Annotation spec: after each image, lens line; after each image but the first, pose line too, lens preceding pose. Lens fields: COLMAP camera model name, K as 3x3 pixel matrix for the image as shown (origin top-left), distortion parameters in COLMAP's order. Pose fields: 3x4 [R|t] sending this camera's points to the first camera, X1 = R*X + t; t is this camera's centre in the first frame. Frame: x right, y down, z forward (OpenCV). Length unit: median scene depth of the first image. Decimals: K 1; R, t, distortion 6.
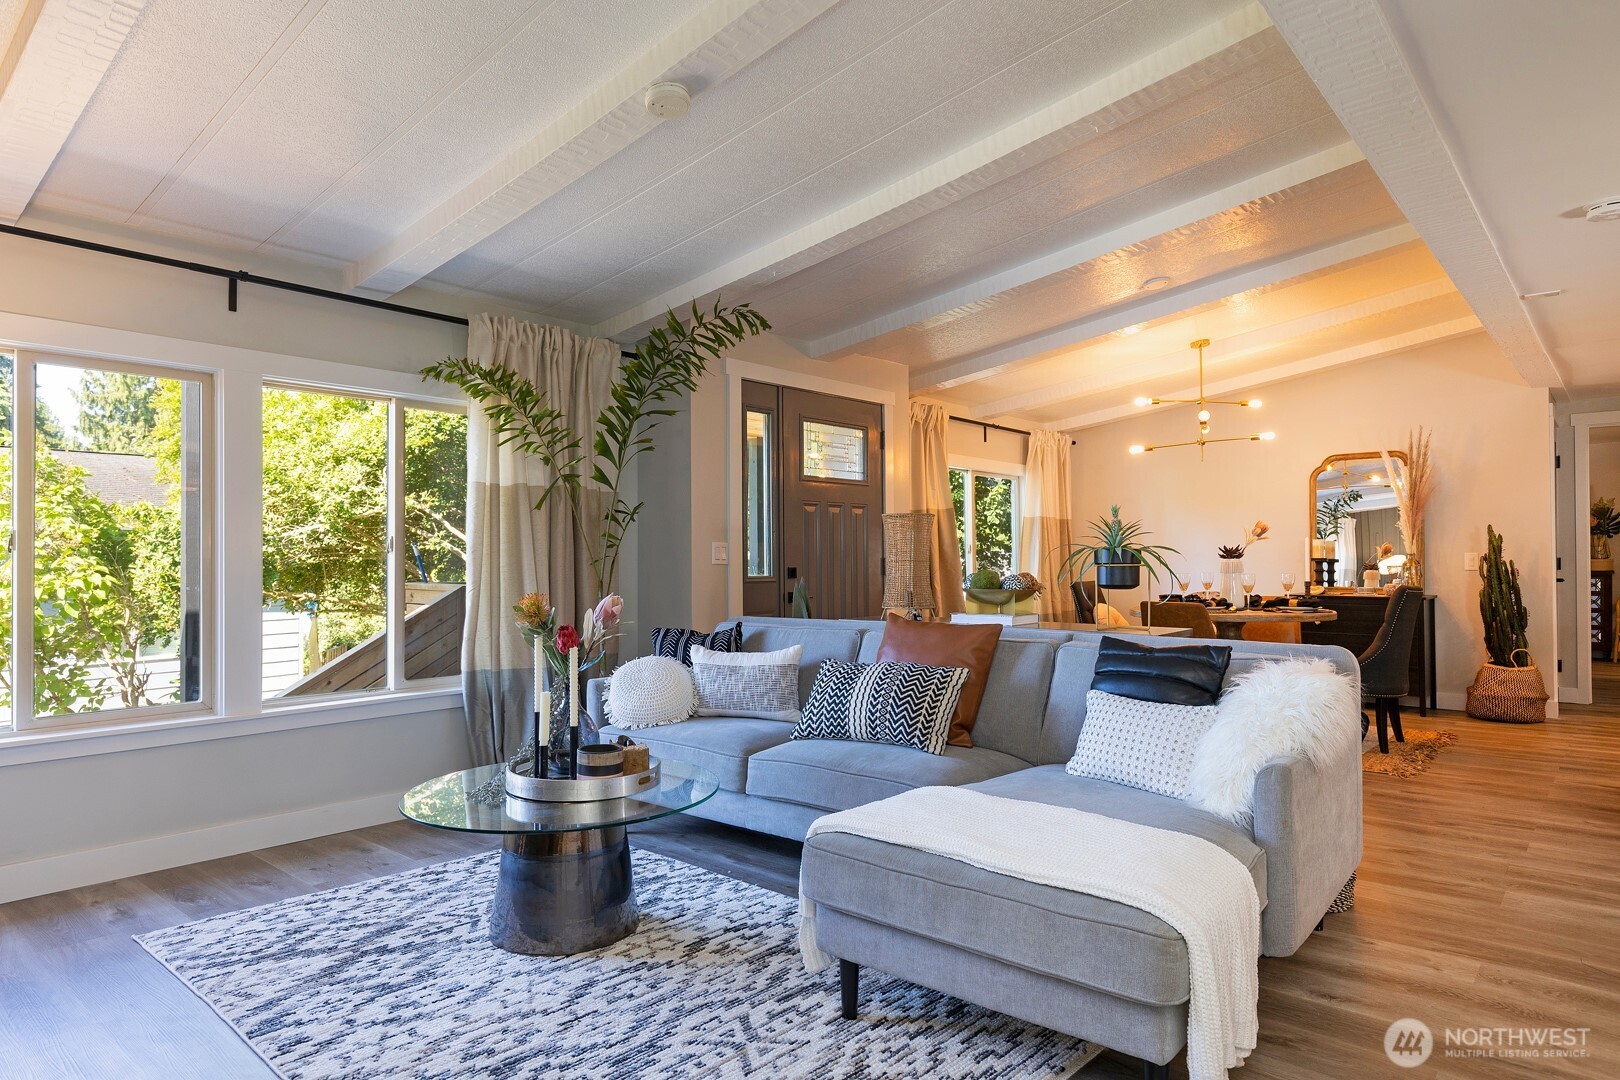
lens RADIAL K [[969.7, 0, 802.5], [0, 969.7, 537.7], [0, 0, 1]] dist [0.001911, 0.000203]
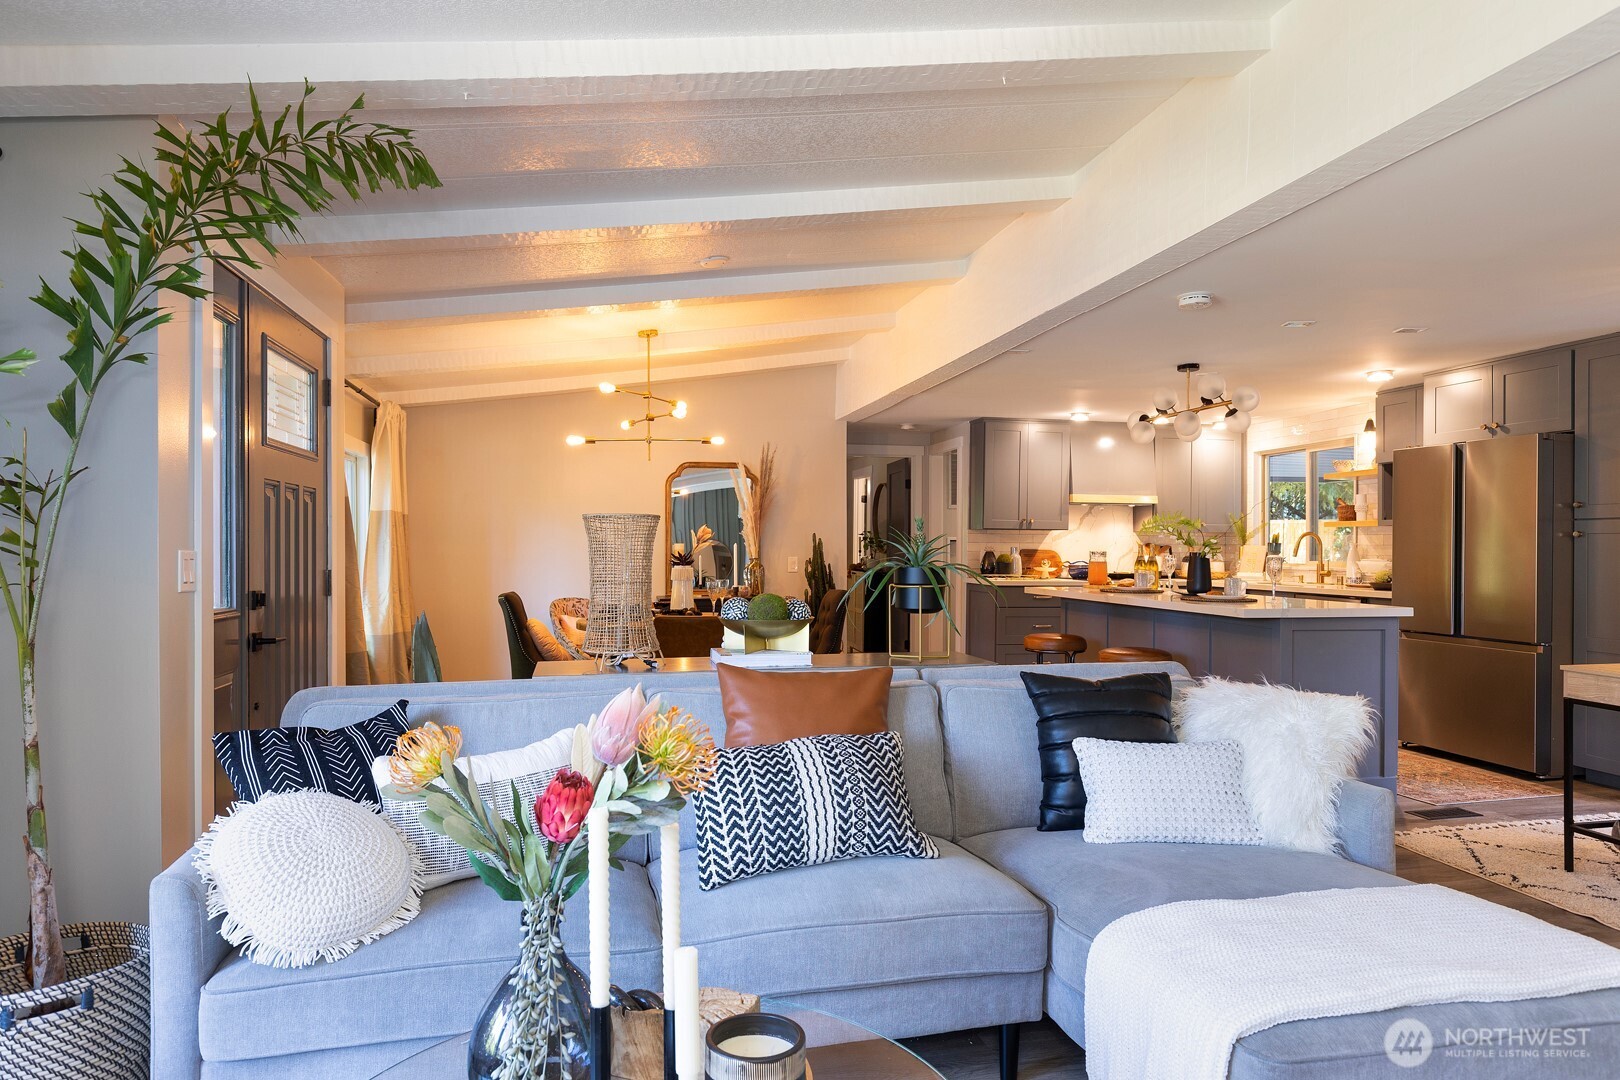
lens RADIAL K [[968.4, 0, 810.0], [0, 968.4, 540.0], [0, 0, 1]] dist [-0.000611, -0.000974]
pose [[0.593366, 0.008322, 0.804890, -0.276564], [-0.018347, 0.999827, 0.003188, -0.008192], [-0.804724, -0.016659, 0.593416, 0.356850]]
